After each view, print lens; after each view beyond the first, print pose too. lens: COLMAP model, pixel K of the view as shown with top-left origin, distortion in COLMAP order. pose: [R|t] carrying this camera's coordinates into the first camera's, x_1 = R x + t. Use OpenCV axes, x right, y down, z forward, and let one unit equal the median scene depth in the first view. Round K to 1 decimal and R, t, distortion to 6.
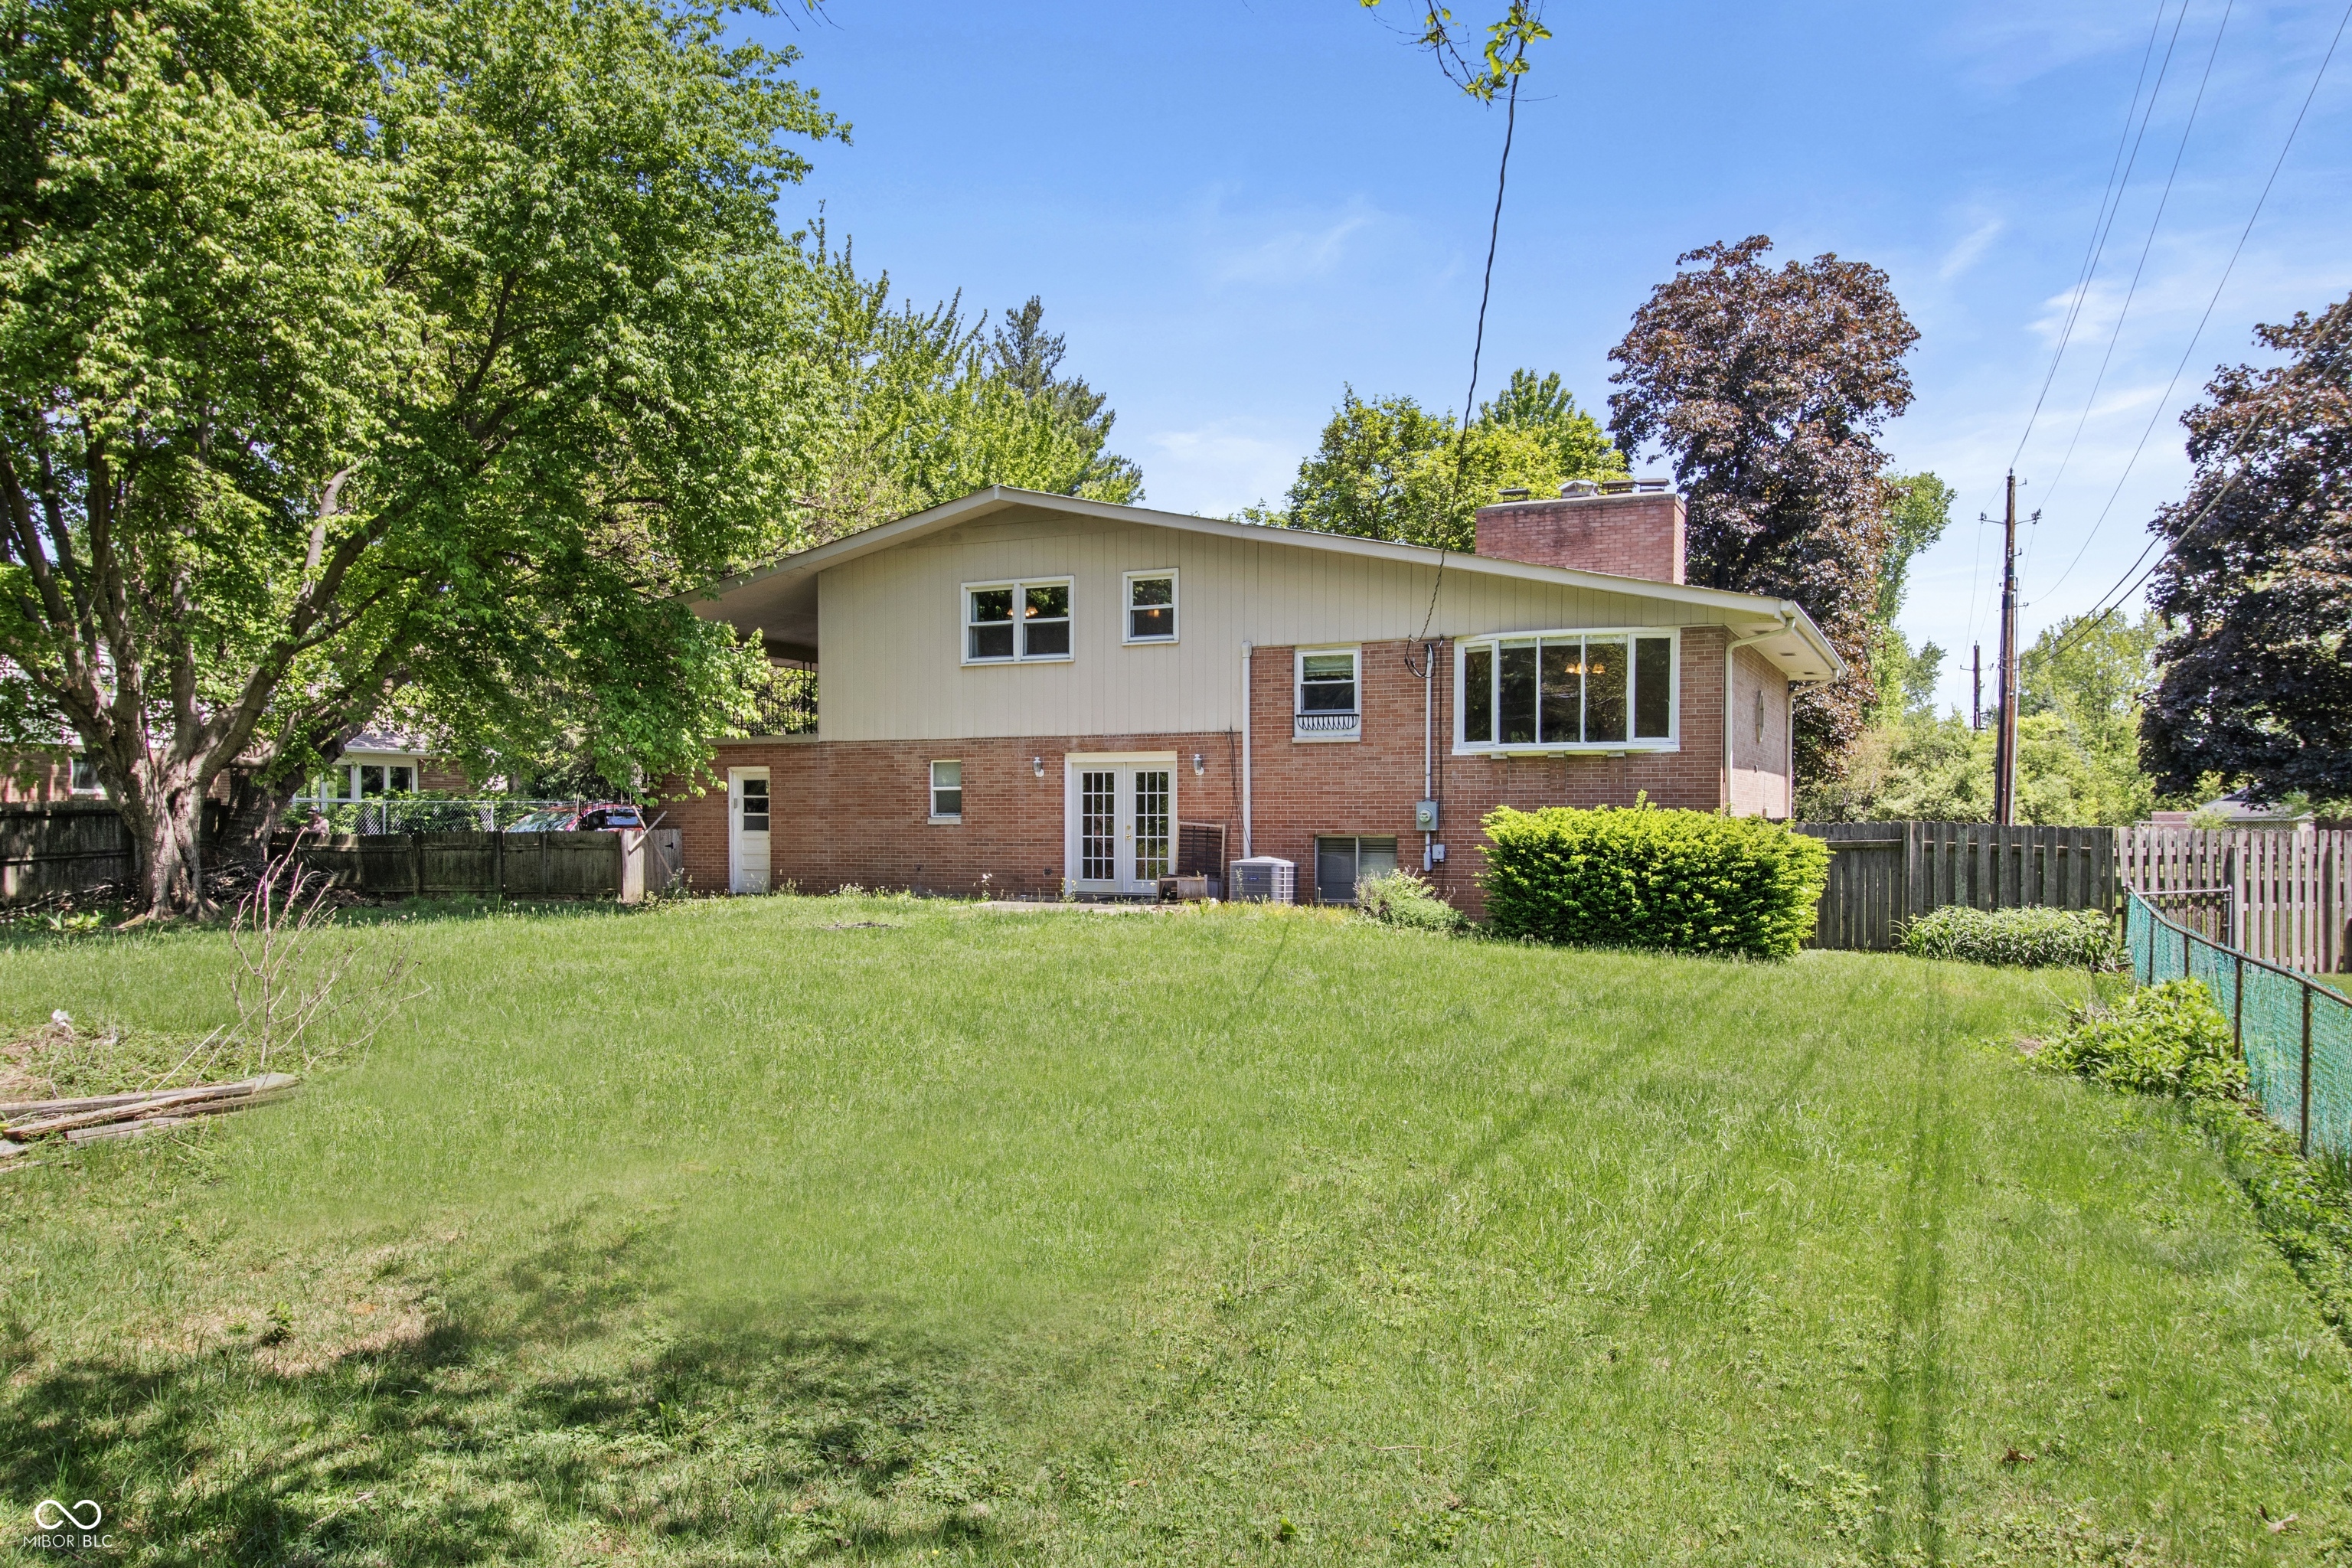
lens RADIAL K [[1708.7, 0, 1176.6], [0, 1708.7, 794.7], [0, 0, 1]] dist [-0.005997, -0.002567]
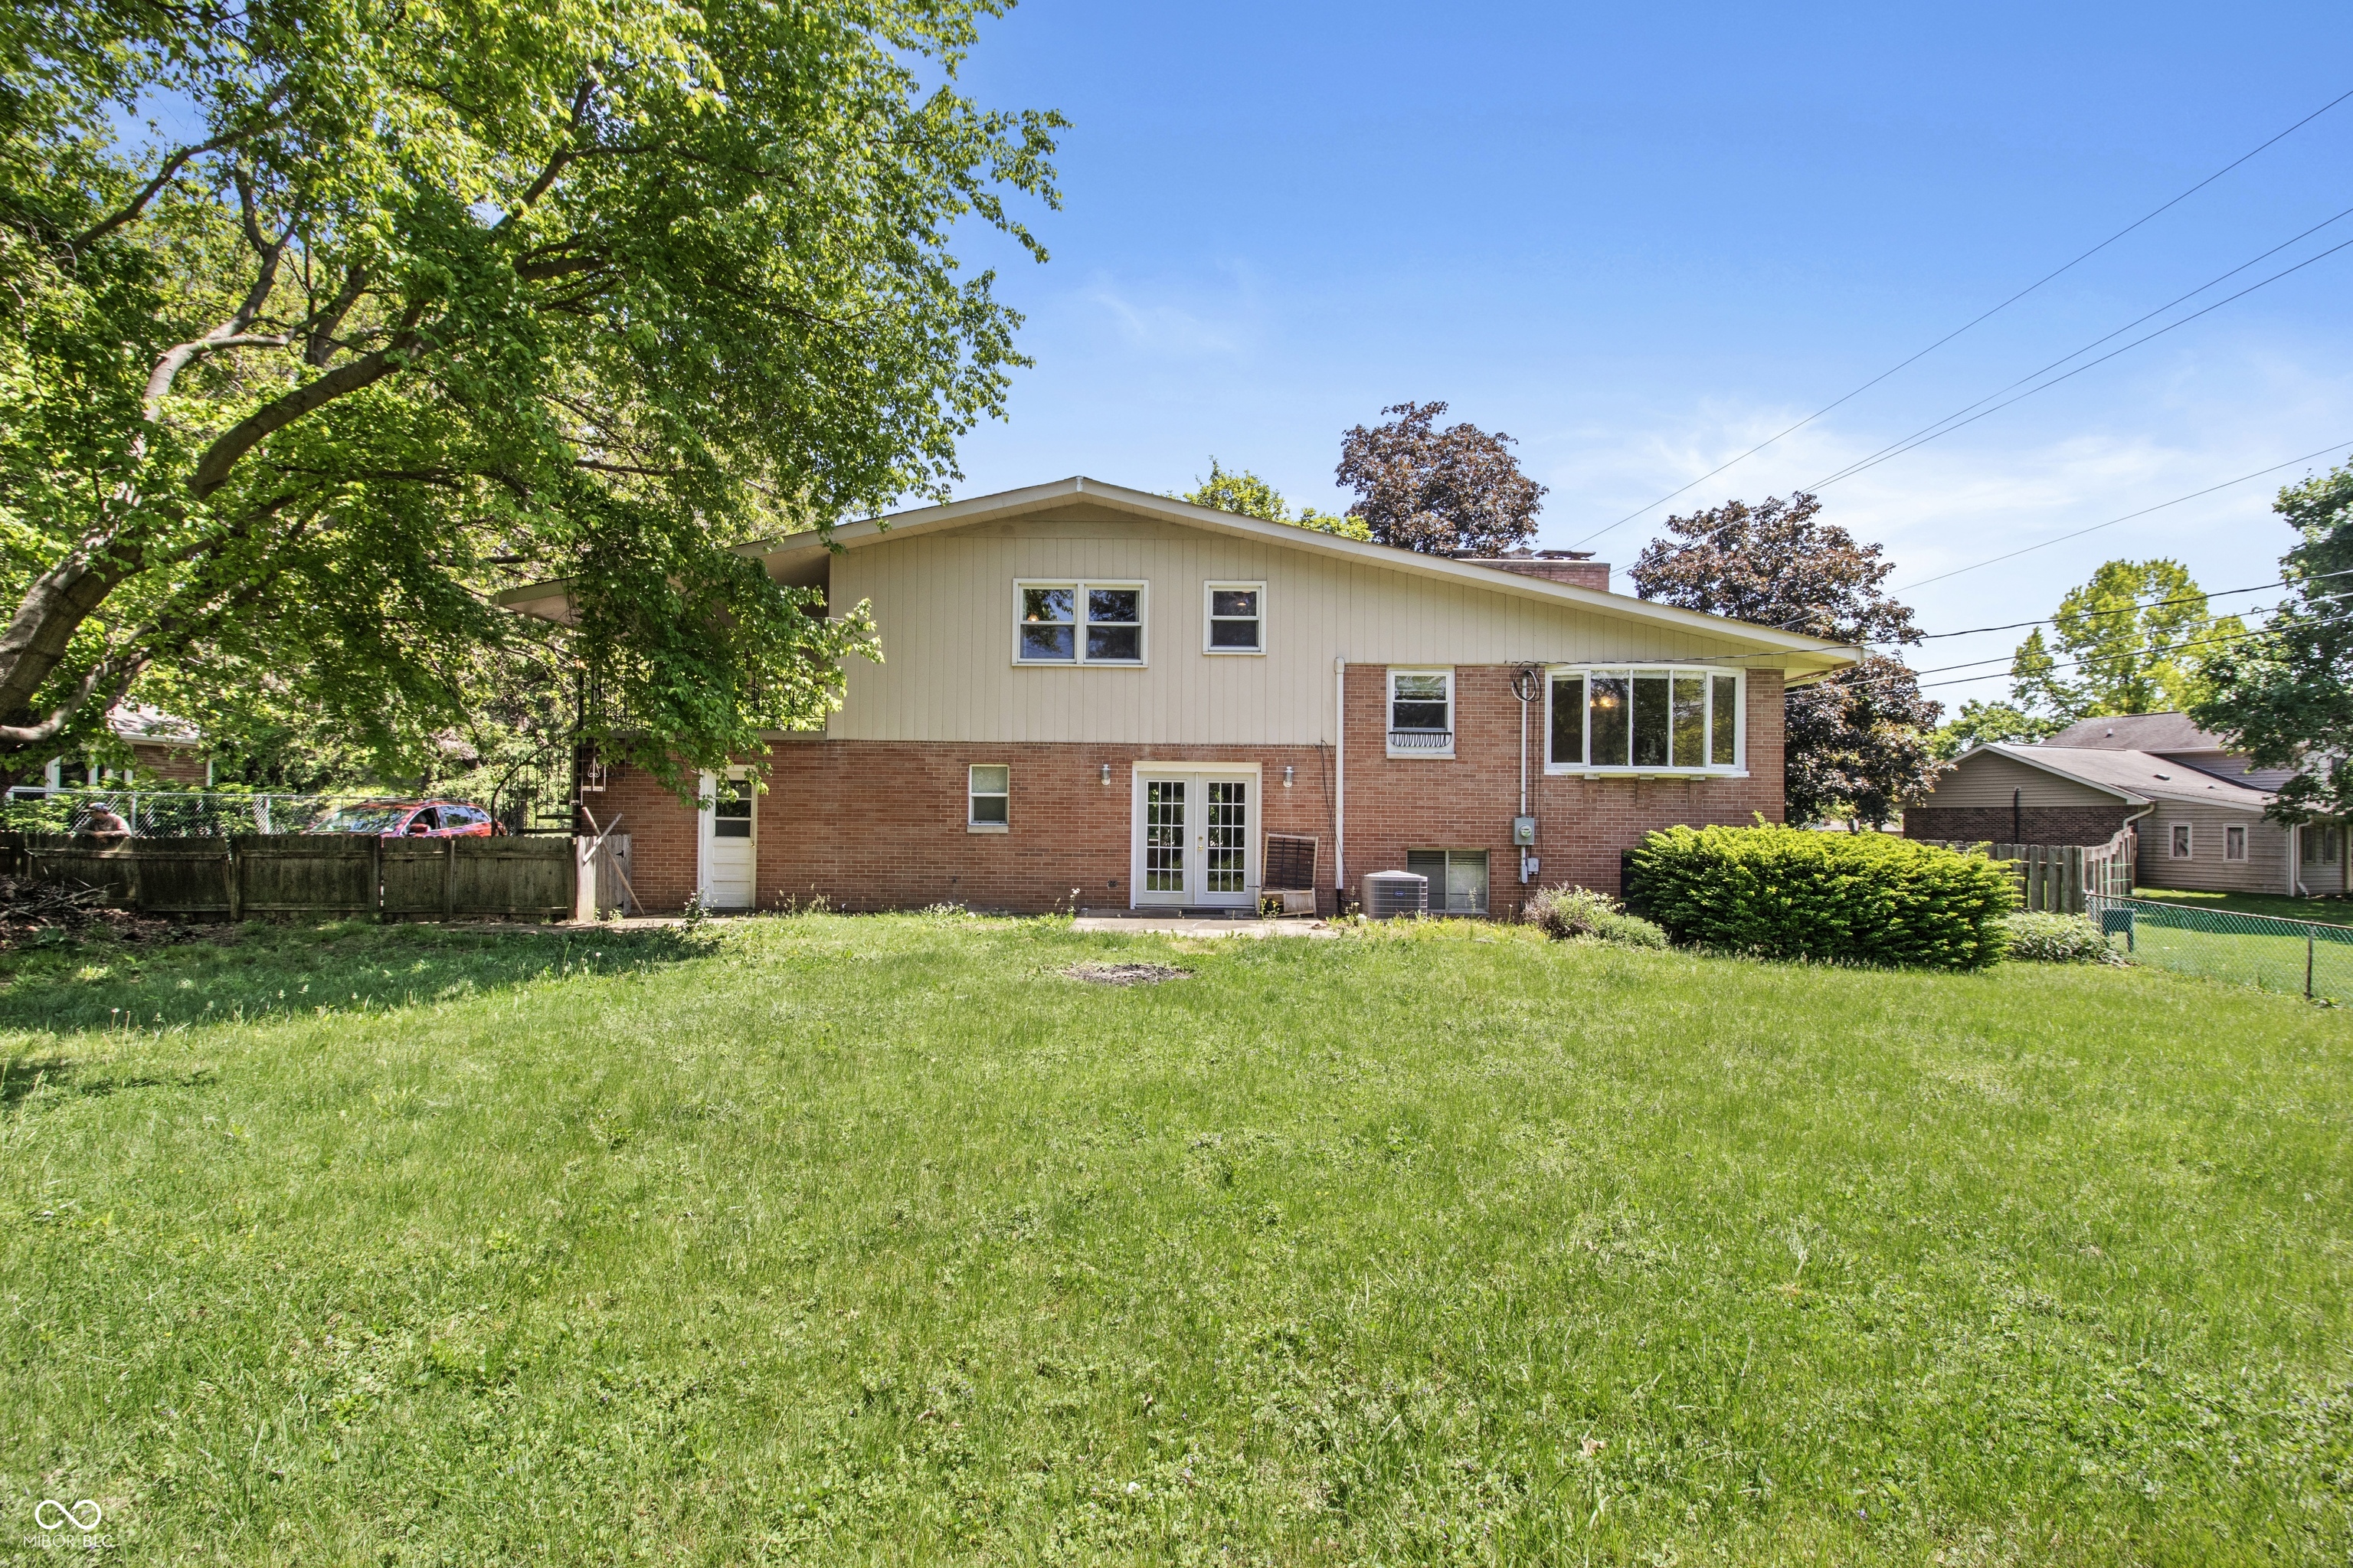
lens RADIAL K [[1092.2, 0, 1175.3], [0, 1092.2, 777.7], [0, 0, 1]] dist [0.005728, 0.000611]
pose [[0.904340, 0.027537, 0.425925, -0.312565], [-0.018236, 0.999498, -0.025900, 0.000836], [-0.426424, 0.015655, 0.904388, 0.435162]]
